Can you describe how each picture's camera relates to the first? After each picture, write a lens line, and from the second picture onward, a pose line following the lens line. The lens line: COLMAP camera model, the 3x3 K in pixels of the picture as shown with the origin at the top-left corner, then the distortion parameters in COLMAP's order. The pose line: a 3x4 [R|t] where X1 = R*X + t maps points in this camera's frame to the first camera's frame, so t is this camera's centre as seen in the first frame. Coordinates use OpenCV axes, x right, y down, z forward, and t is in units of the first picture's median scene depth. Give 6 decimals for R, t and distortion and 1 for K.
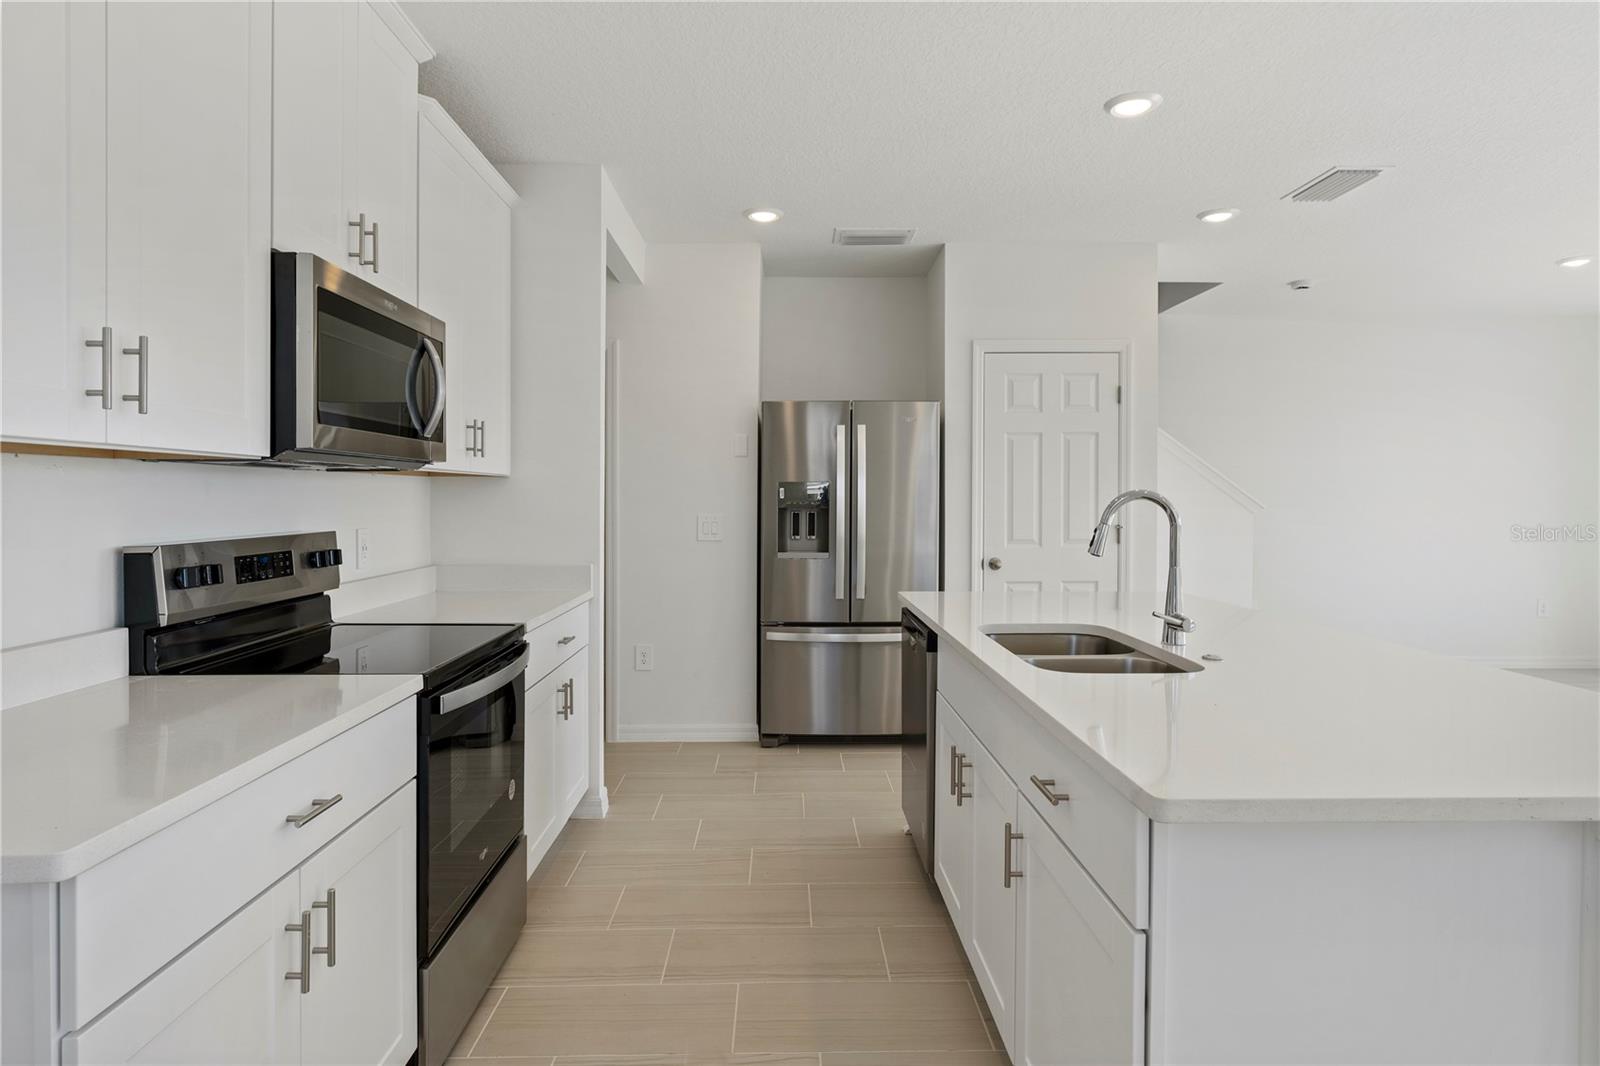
lens RADIAL K [[925.8, 0, 792.8], [0, 925.8, 519.4], [0, 0, 1]] dist [-0.007623, -0.000479]
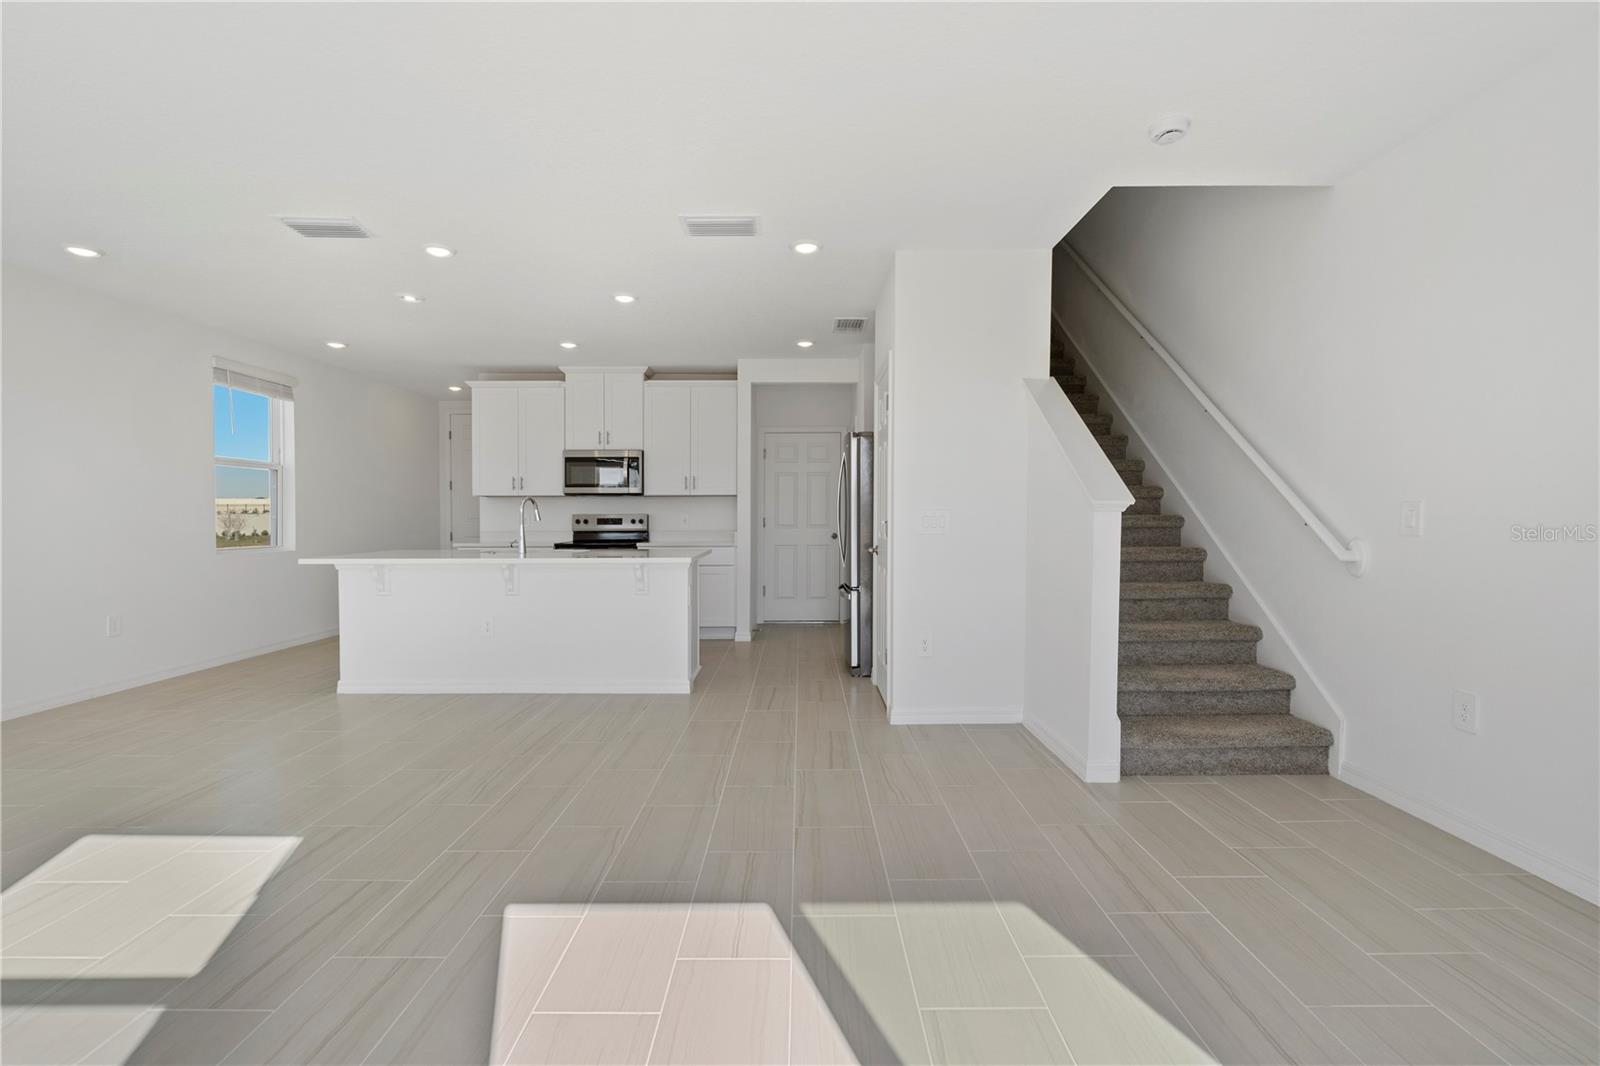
lens RADIAL K [[728.8, 0, 803.1], [0, 728.8, 524.8], [0, 0, 1]] dist [-0.010170, 0.001528]
pose [[-0.015141, 0.012158, -0.999811, 1.230360], [-0.017373, 0.999772, 0.012421, 0.002055], [0.999734, 0.017558, -0.014926, 0.920685]]
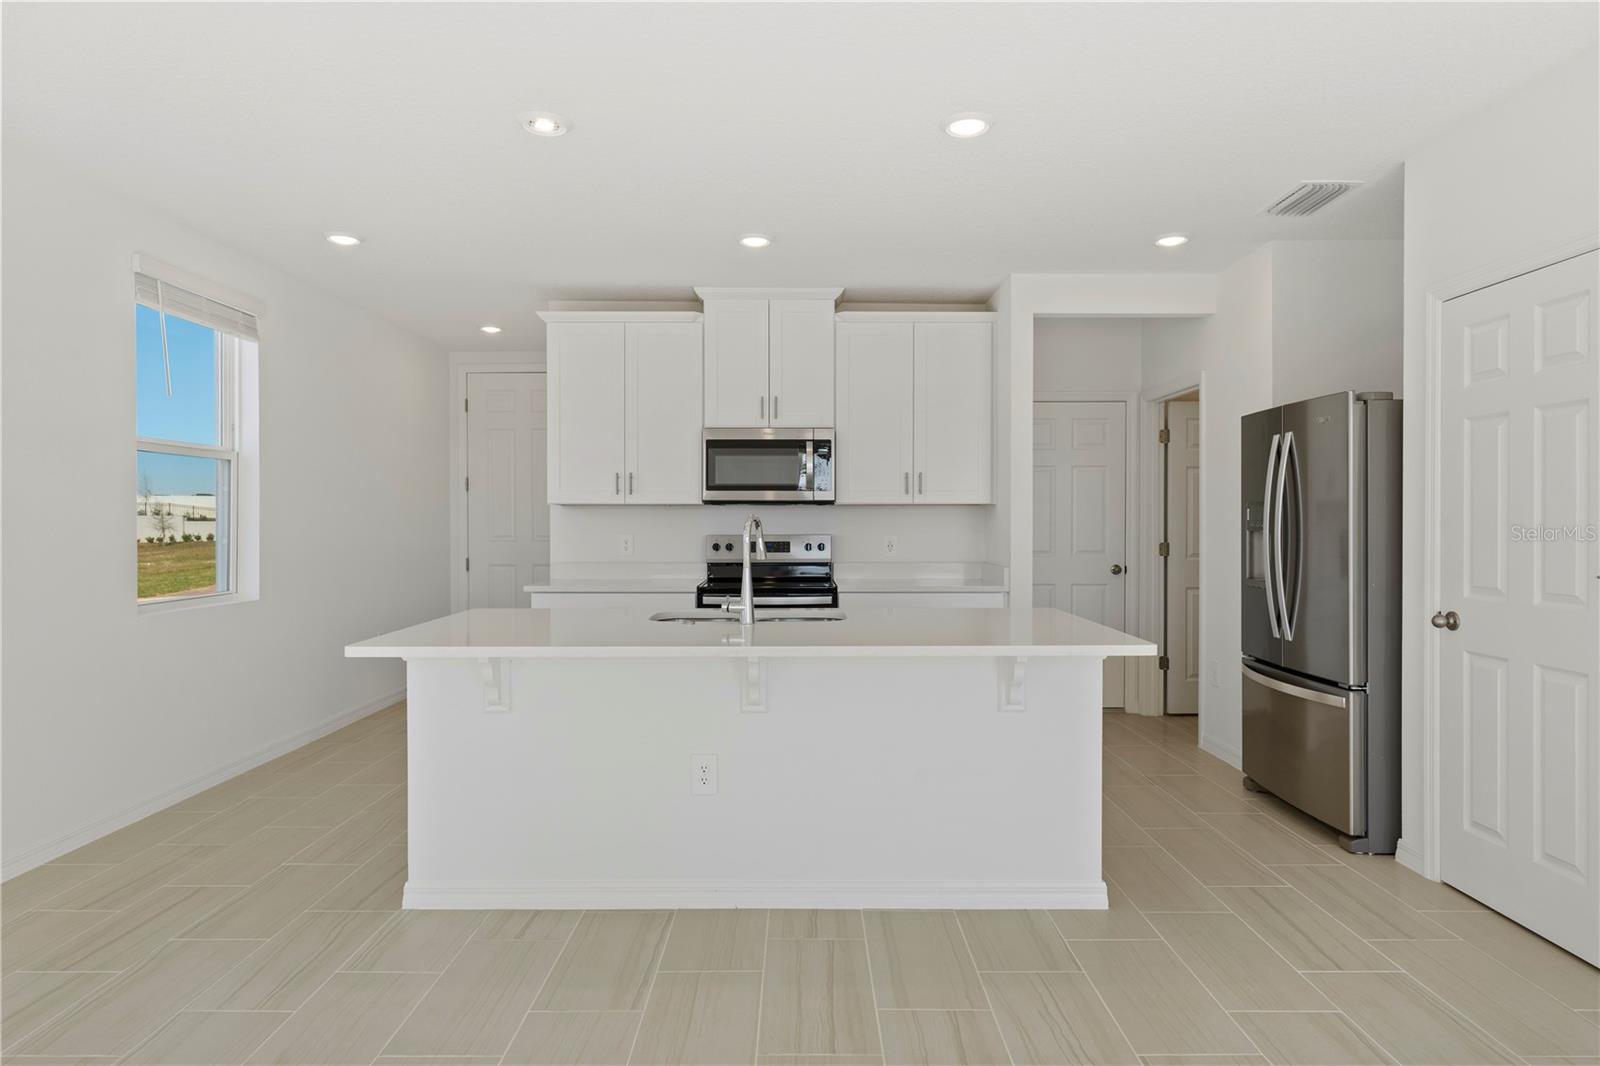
lens RADIAL K [[925.8, 0, 802.5], [0, 925.8, 522.0], [0, 0, 1]] dist [-0.007623, -0.000479]
pose [[-0.013646, 0.005021, -0.999894, 0.881340], [-0.019664, 0.999793, 0.005289, -0.016812], [0.999714, 0.019734, -0.013544, 0.554325]]
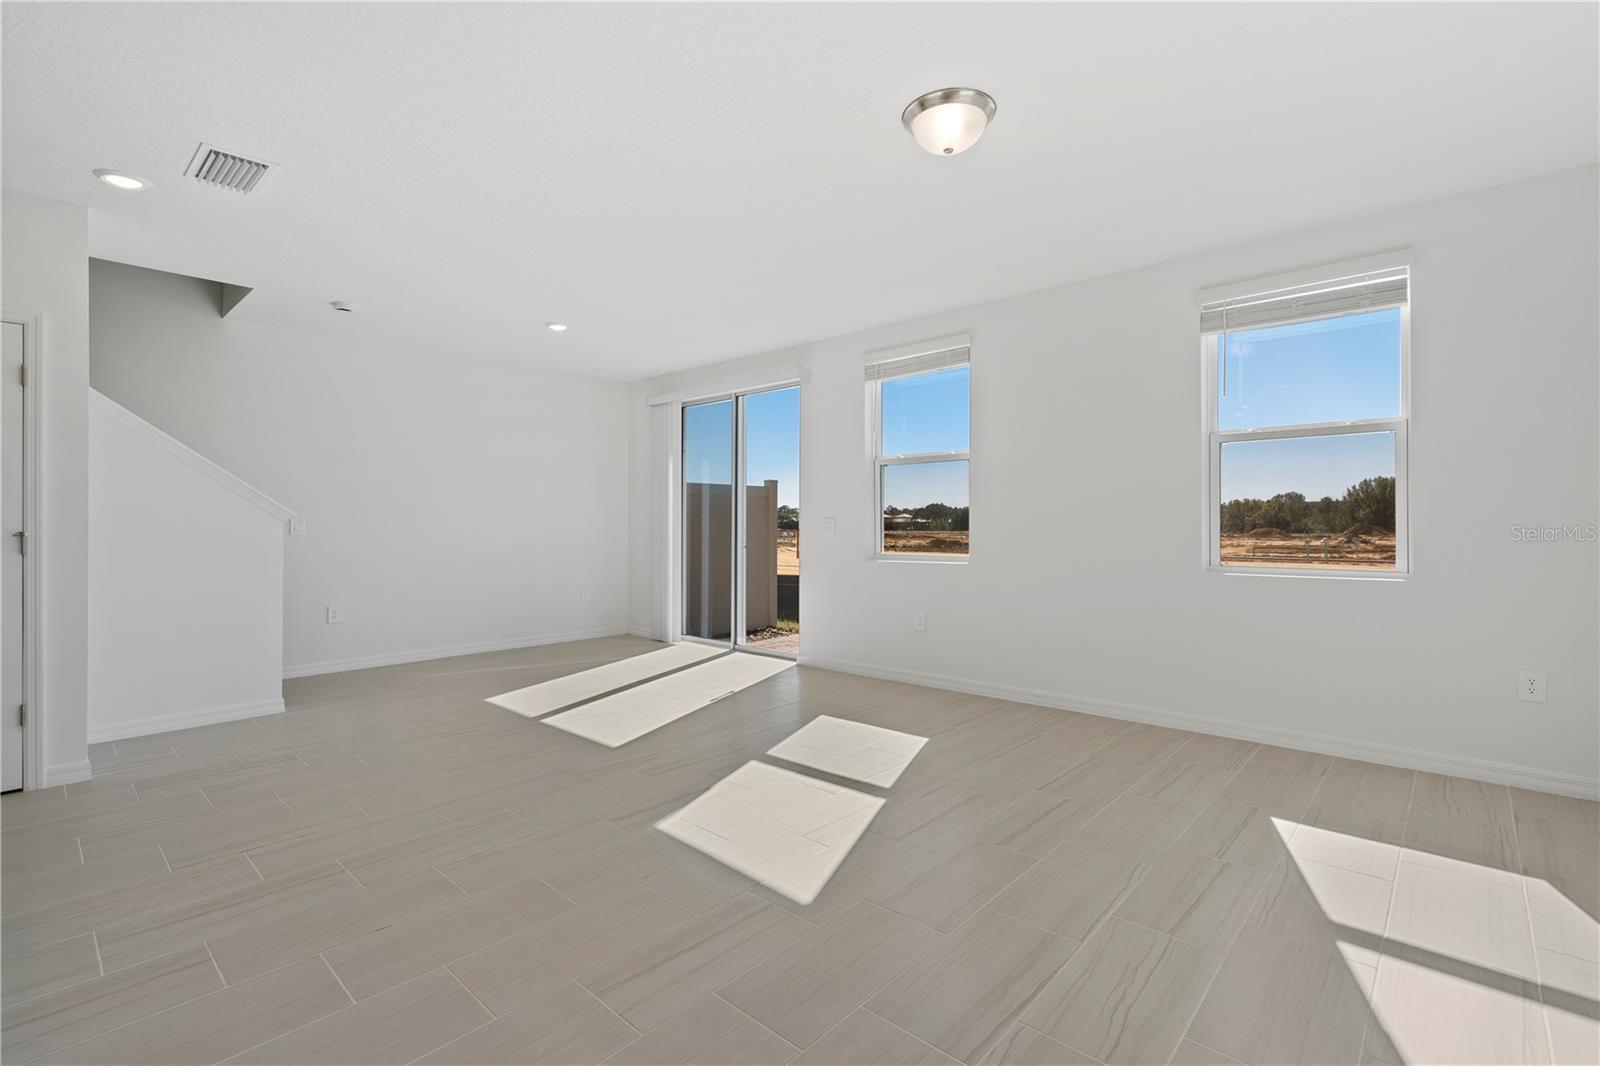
lens RADIAL K [[728.8, 0, 791.5], [0, 728.8, 524.1], [0, 0, 1]] dist [-0.010170, 0.001528]
pose [[0.695012, -0.005231, 0.718980, 0.364106], [0.018959, 0.999759, -0.011053, 0.019079], [-0.718749, 0.021313, 0.694943, 0.057459]]
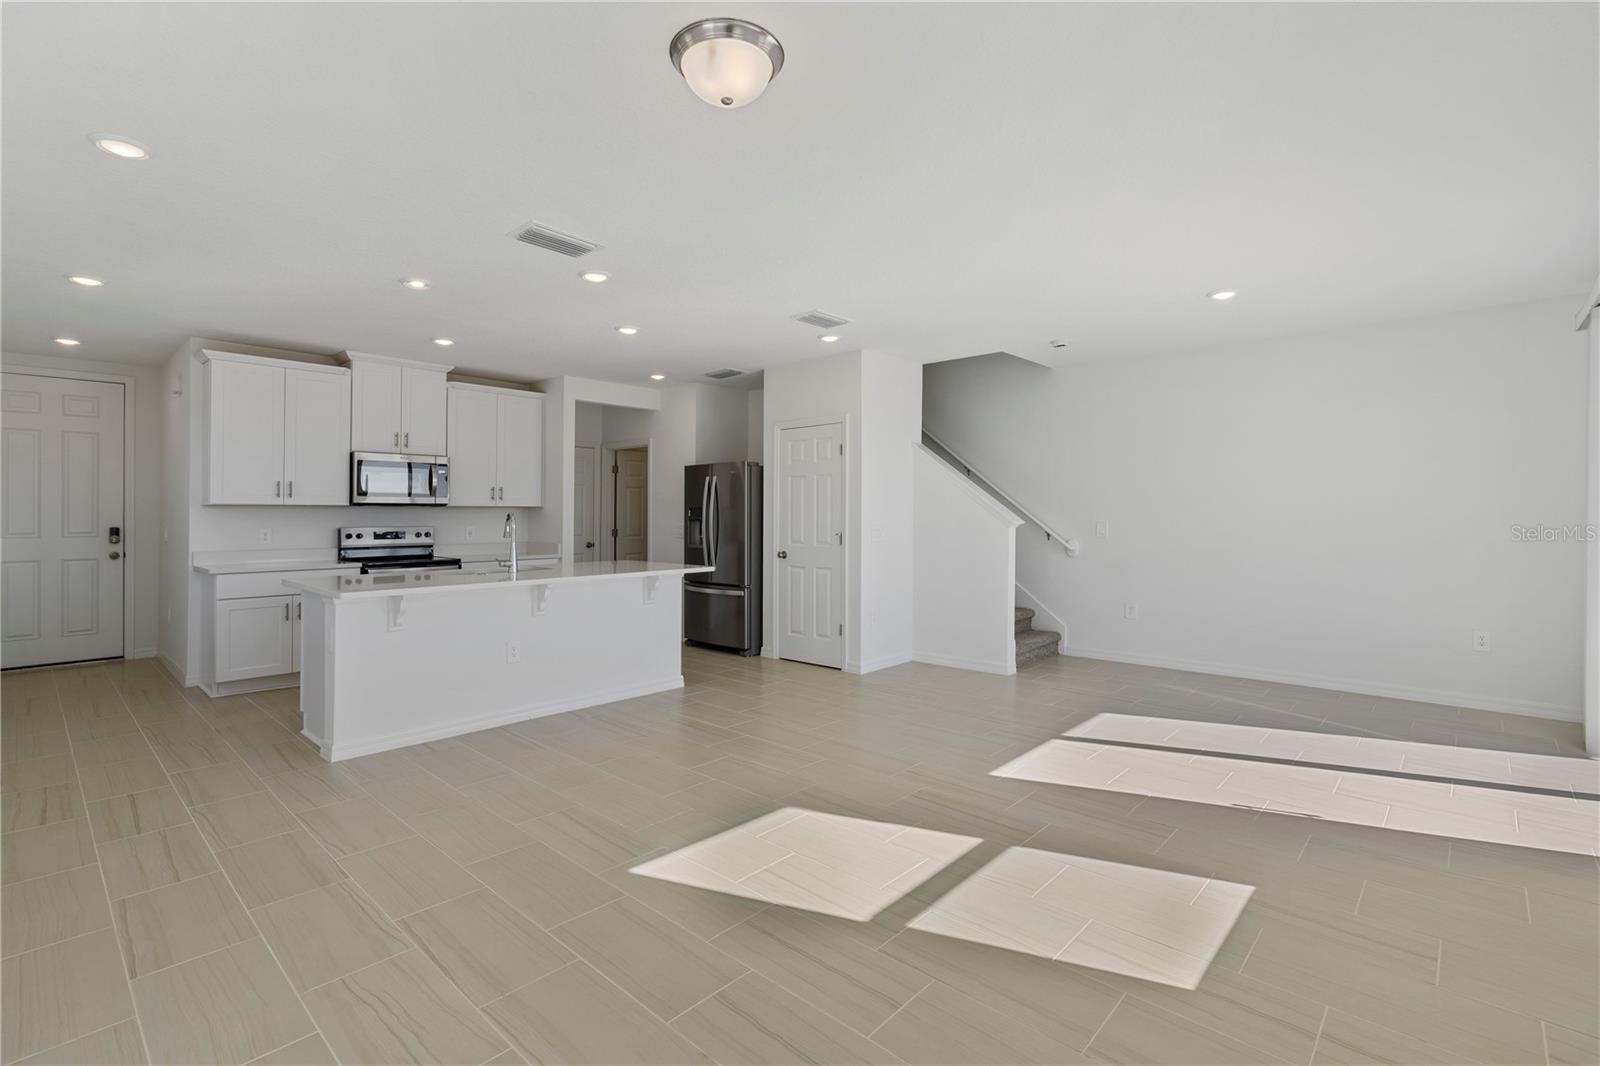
lens RADIAL K [[728.8, 0, 796.8], [0, 728.8, 518.9], [0, 0, 1]] dist [-0.010170, 0.001528]
pose [[0.720098, 0.002221, -0.693869, 1.160341], [-0.012325, 0.999878, -0.009591, -0.005049], [0.693763, 0.015458, 0.720037, 0.064469]]
